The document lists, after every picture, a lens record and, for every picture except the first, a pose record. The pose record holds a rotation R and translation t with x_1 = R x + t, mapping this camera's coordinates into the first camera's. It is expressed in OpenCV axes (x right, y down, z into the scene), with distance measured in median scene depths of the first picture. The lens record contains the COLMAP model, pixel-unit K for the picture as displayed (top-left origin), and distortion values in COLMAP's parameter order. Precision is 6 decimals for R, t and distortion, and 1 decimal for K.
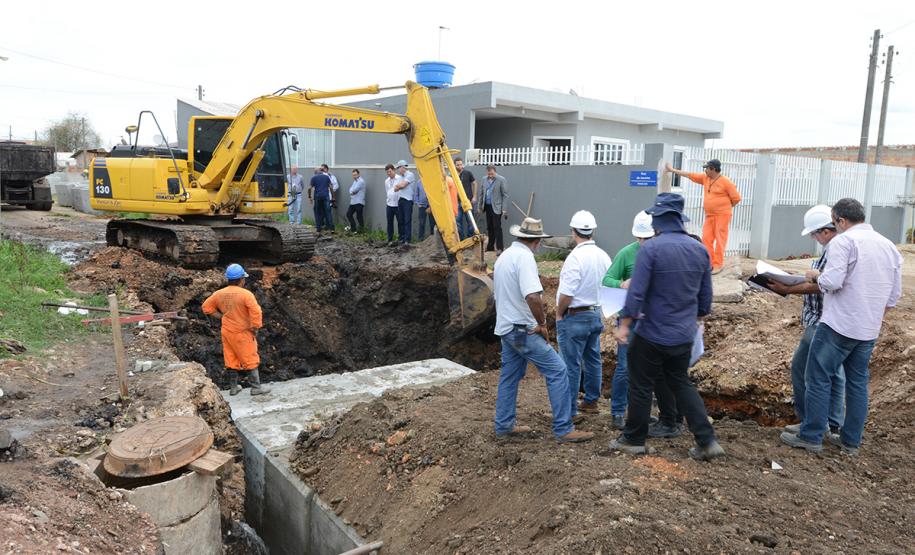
lens RADIAL K [[668.3, 0, 451.8], [0, 668.3, 265.4], [0, 0, 1]] dist [-0.003050, -0.000403]
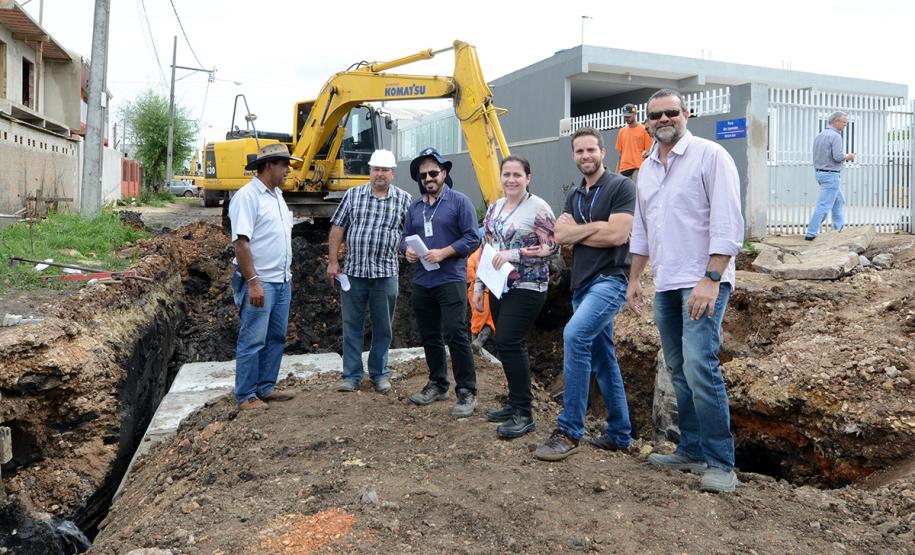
lens RADIAL K [[616.7, 0, 479.0], [0, 616.7, 186.0], [0, 0, 1]] dist [-0.002873, -0.012185]
pose [[0.953438, -0.023595, -0.300665, 0.219992], [-0.016155, 0.991508, -0.129038, 0.038226], [0.301156, 0.127887, 0.944960, 0.218529]]
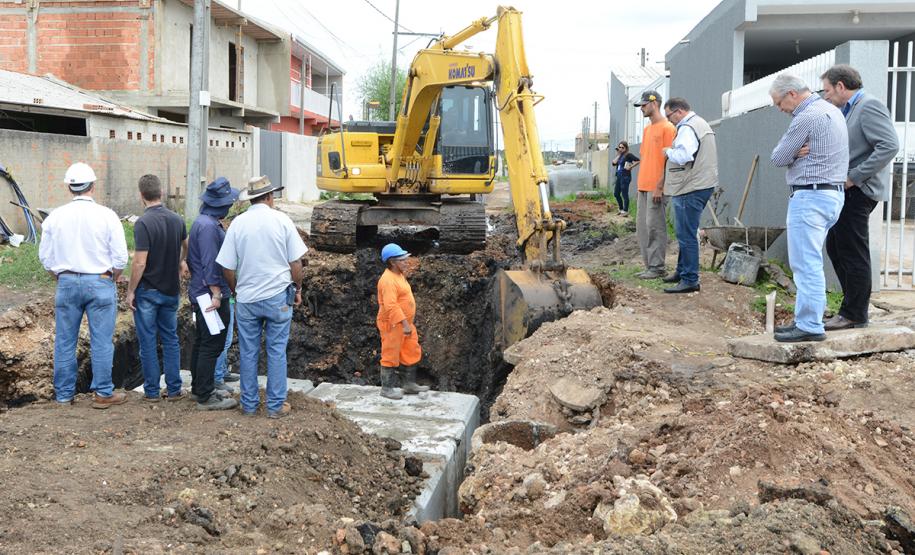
lens RADIAL K [[860.2, 0, 380.3], [0, 860.2, 204.7], [0, 0, 1]] dist [-0.005123, 0.000000]
pose [[0.630089, 0.009706, -0.776463, 0.576782], [-0.084889, 0.994790, -0.056451, 0.002701], [0.771869, 0.101483, 0.627630, 0.335539]]
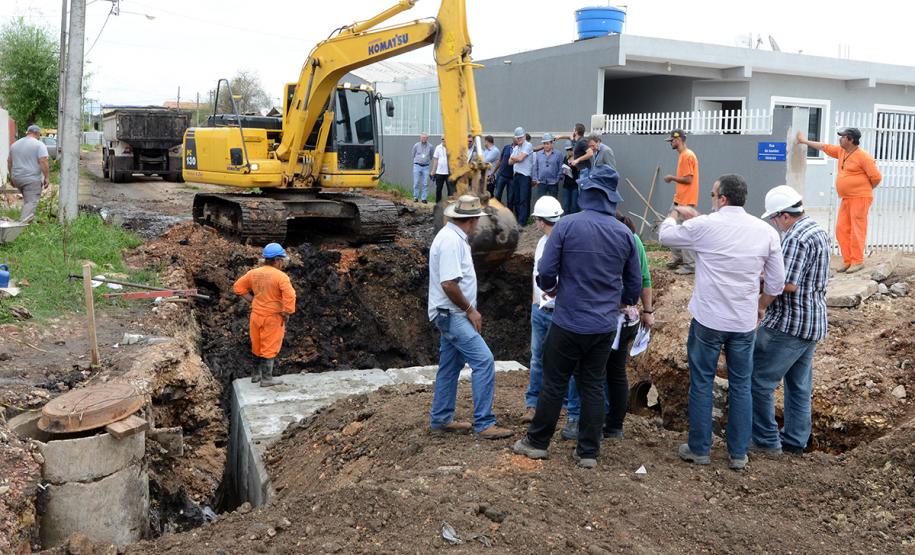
lens RADIAL K [[860.2, 0, 501.9], [0, 860.2, 210.5], [0, 0, 1]] dist [-0.005123, 0.000000]
pose [[0.974376, 0.019233, -0.224101, 0.204377], [-0.031561, 0.998171, -0.051560, 0.004640], [0.222700, 0.057311, 0.973201, -0.076075]]
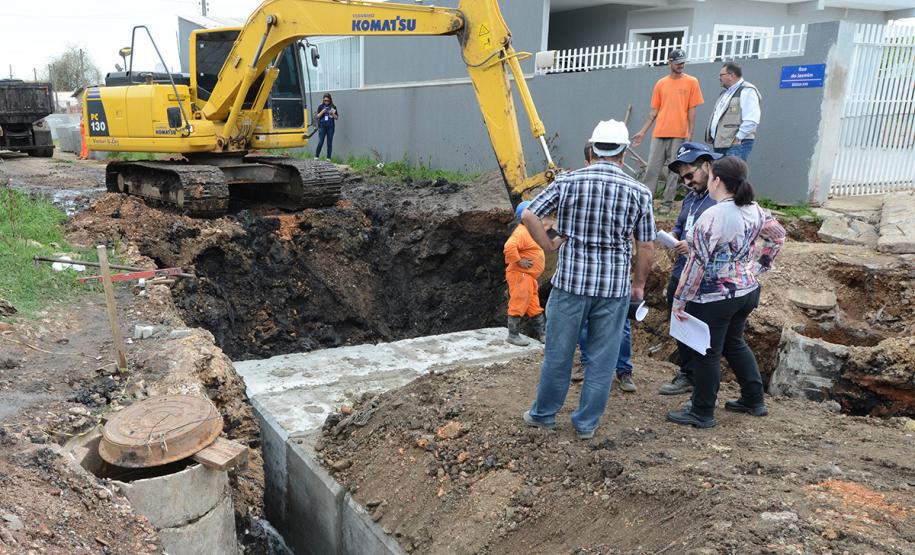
lens RADIAL K [[788.0, 0, 324.4], [0, 788.0, 333.0], [0, 0, 1]] dist [0.002413, 0.008948]
pose [[0.975328, 0.017534, -0.220063, -0.013276], [0.015443, 0.988980, 0.147245, 0.005517], [0.220219, -0.147010, 0.964309, 0.054874]]
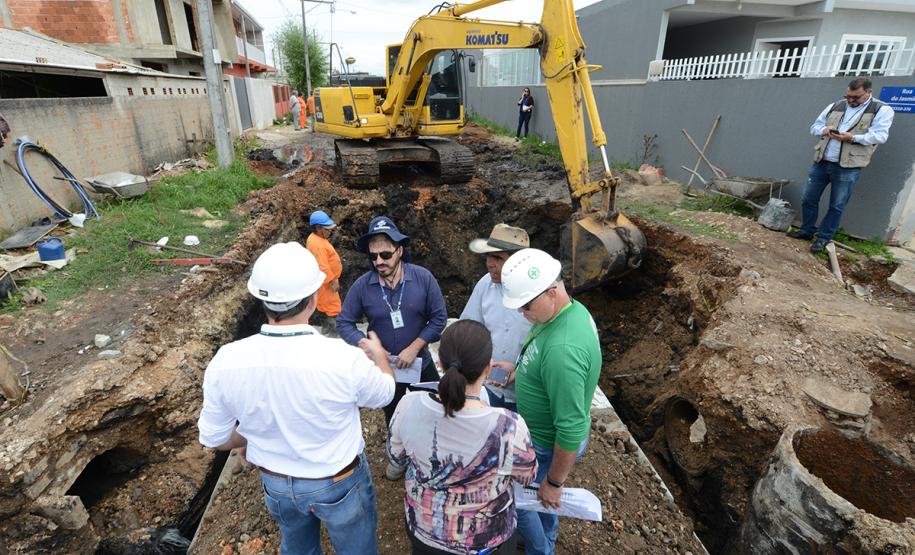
lens RADIAL K [[437.0, 0, 444.7], [0, 437.0, 270.4], [0, 0, 1]] dist [-0.015410, -0.001589]
pose [[0.865664, 0.162226, -0.473613, 0.131414], [-0.031659, 0.961887, 0.271608, -0.072322], [0.499624, -0.220127, 0.837807, 0.424701]]
